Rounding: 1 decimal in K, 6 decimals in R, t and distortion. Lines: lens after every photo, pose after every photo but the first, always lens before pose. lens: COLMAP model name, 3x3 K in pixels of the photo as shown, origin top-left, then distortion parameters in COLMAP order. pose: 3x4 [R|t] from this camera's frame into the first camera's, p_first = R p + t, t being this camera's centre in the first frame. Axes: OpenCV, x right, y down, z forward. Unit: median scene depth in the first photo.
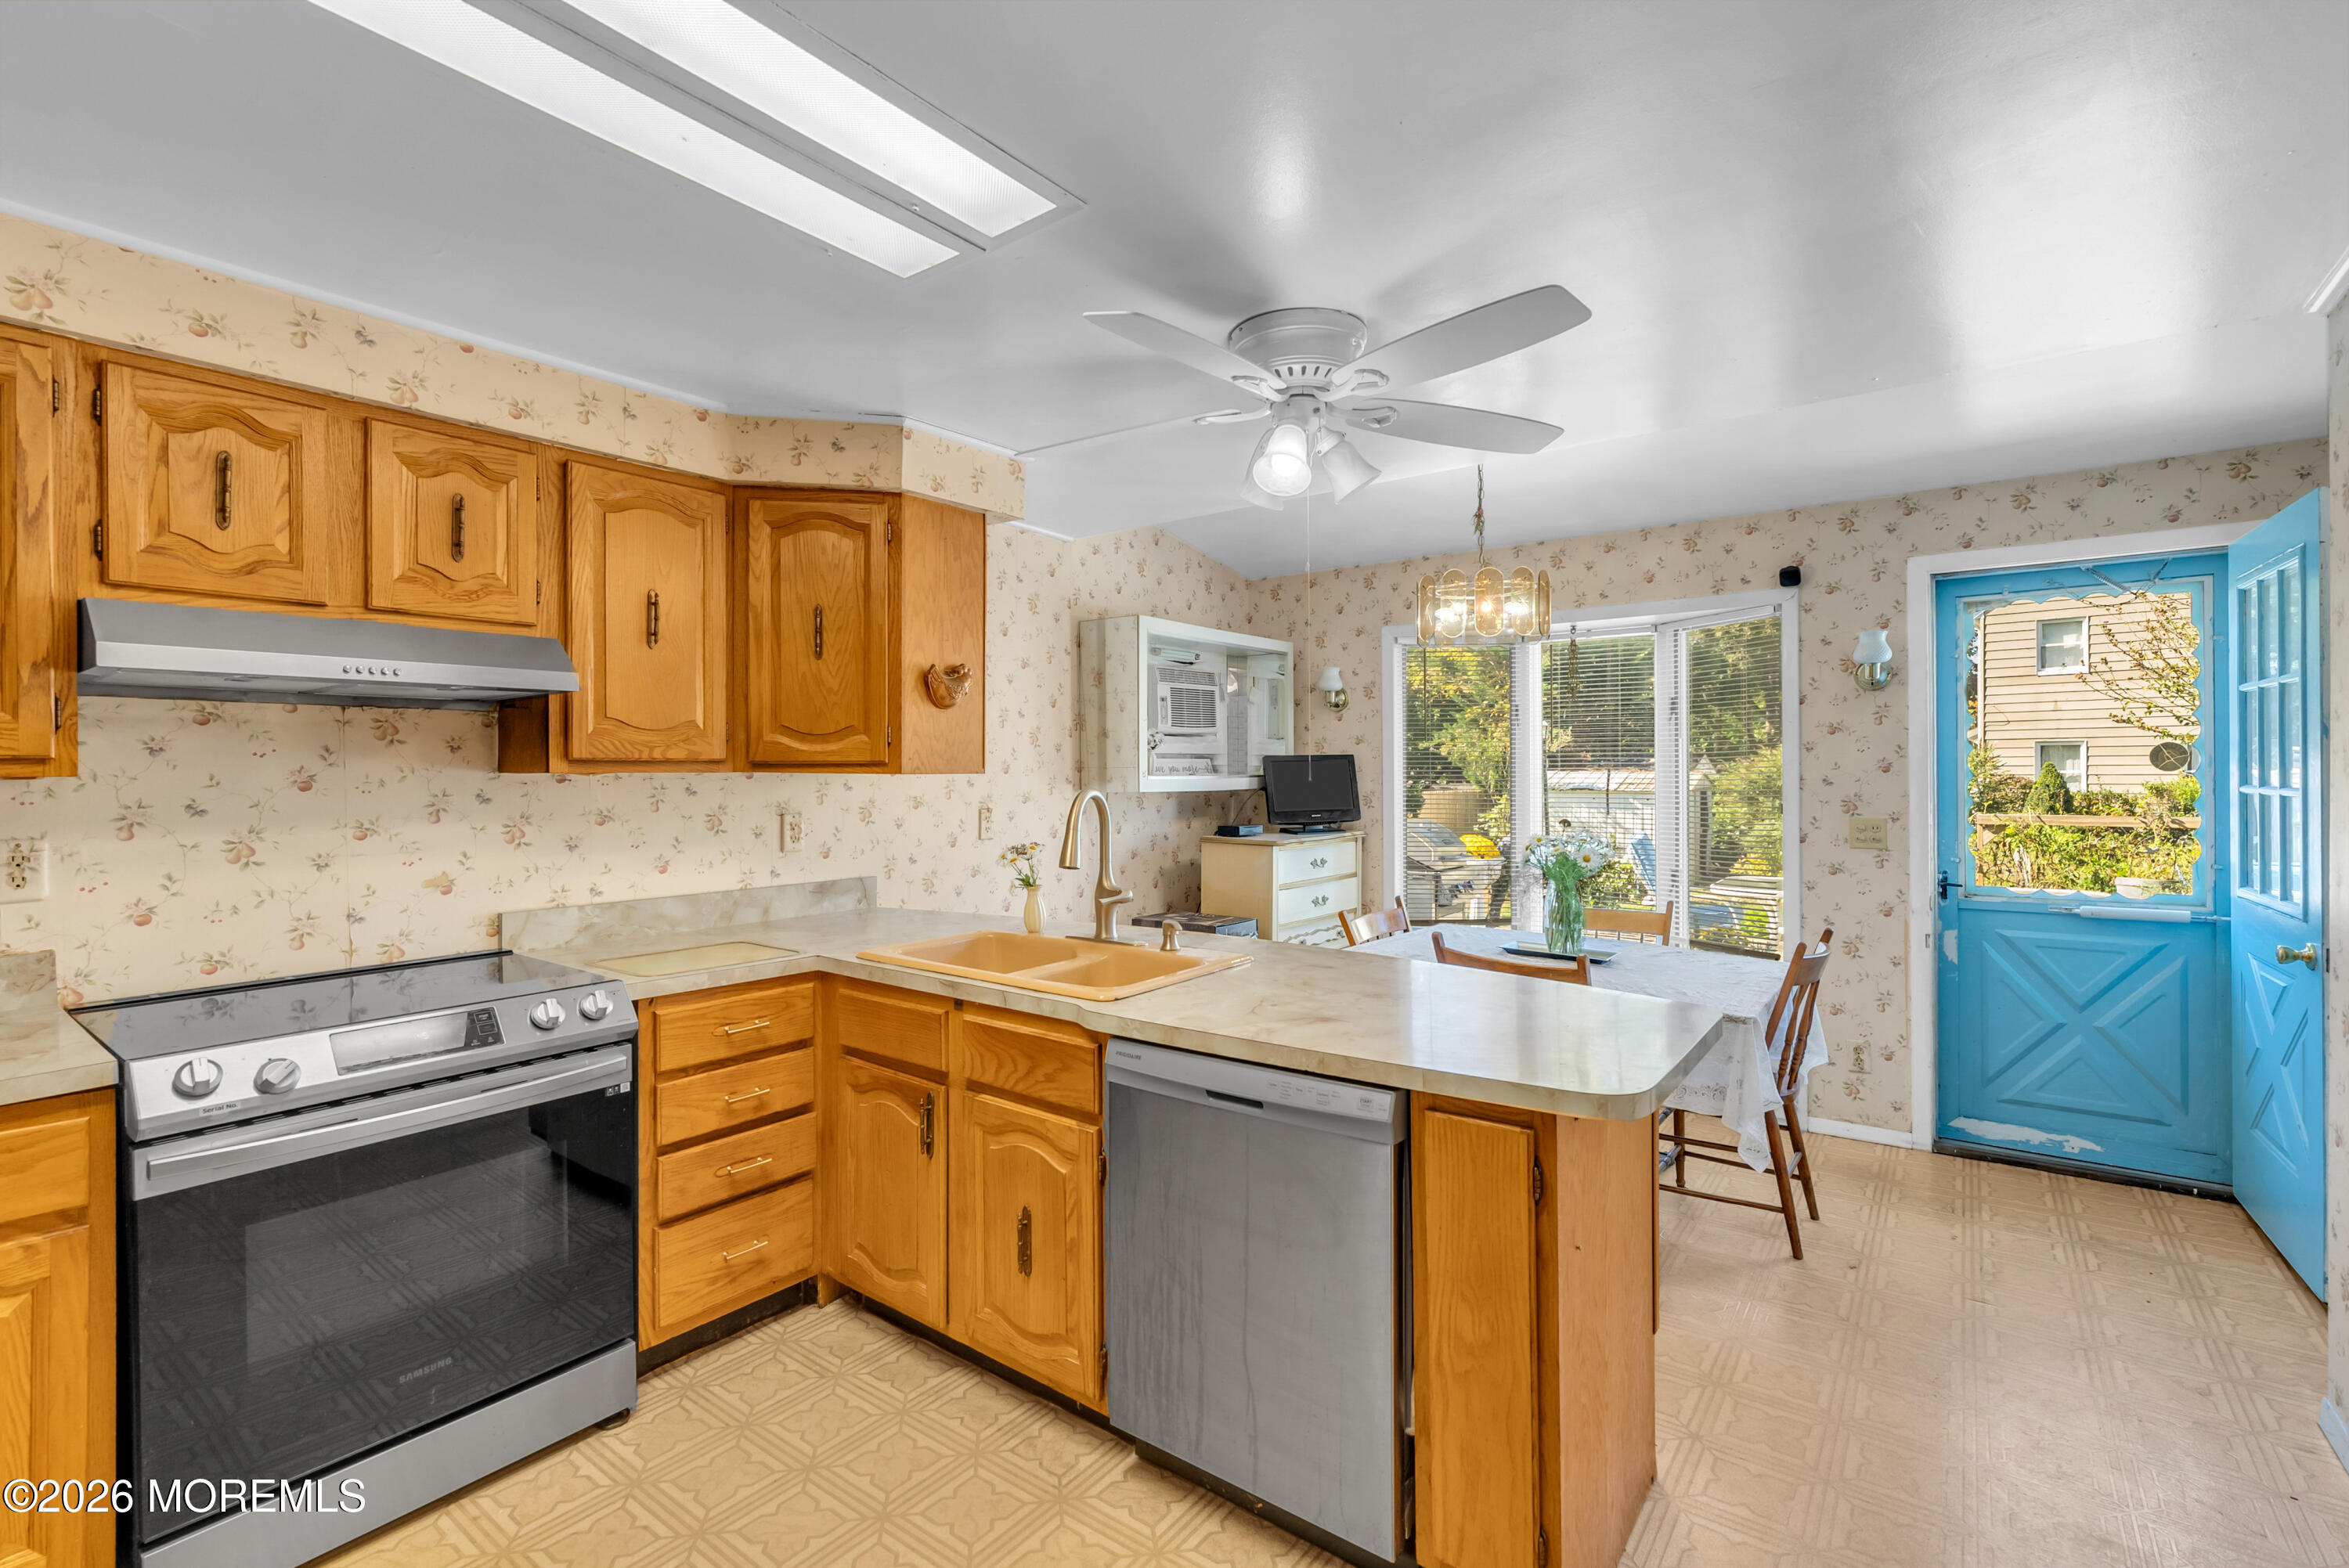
lens RADIAL K [[1060.3, 0, 1174.5], [0, 1060.3, 784.0], [0, 0, 1]] dist [-0.002998, 0.001468]
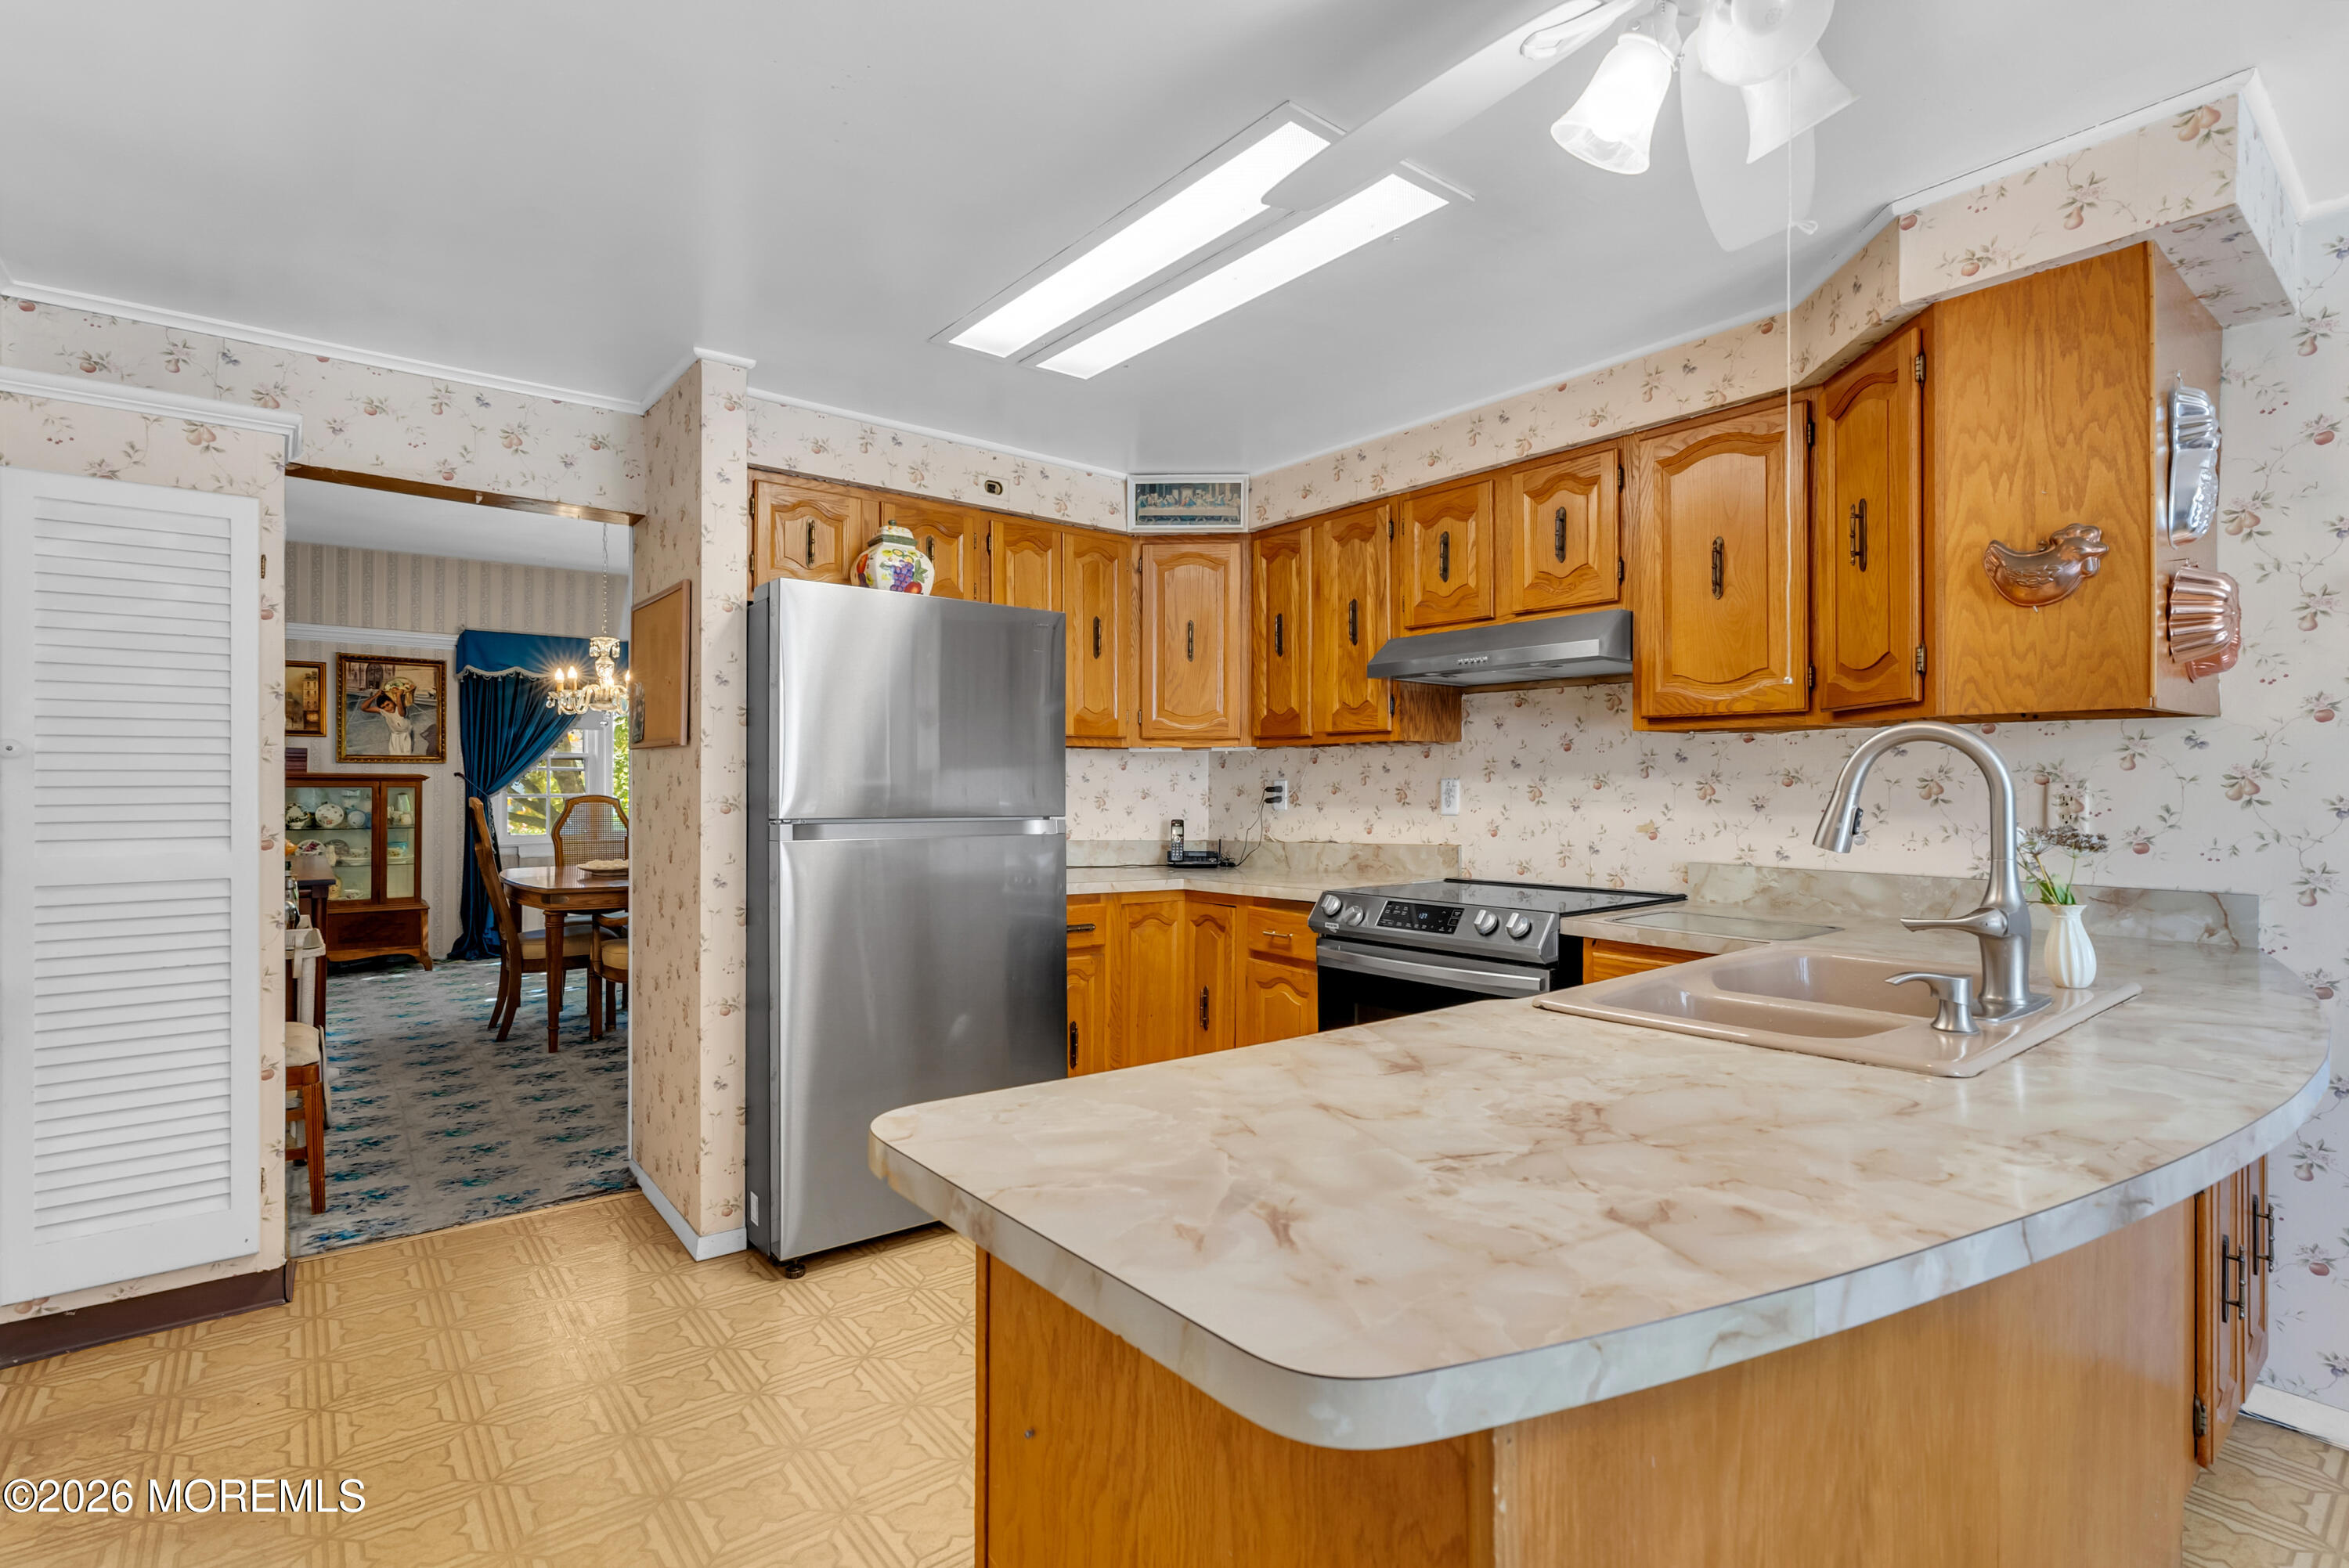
lens RADIAL K [[1109.0, 0, 1181.5], [0, 1109.0, 776.6], [0, 0, 1]] dist [-0.011165, 0.006531]
pose [[-0.238924, 0.000129, -0.971038, 0.552636], [-0.011898, 0.999925, 0.003060, 0.033699], [0.970965, 0.012284, -0.238904, 0.709240]]
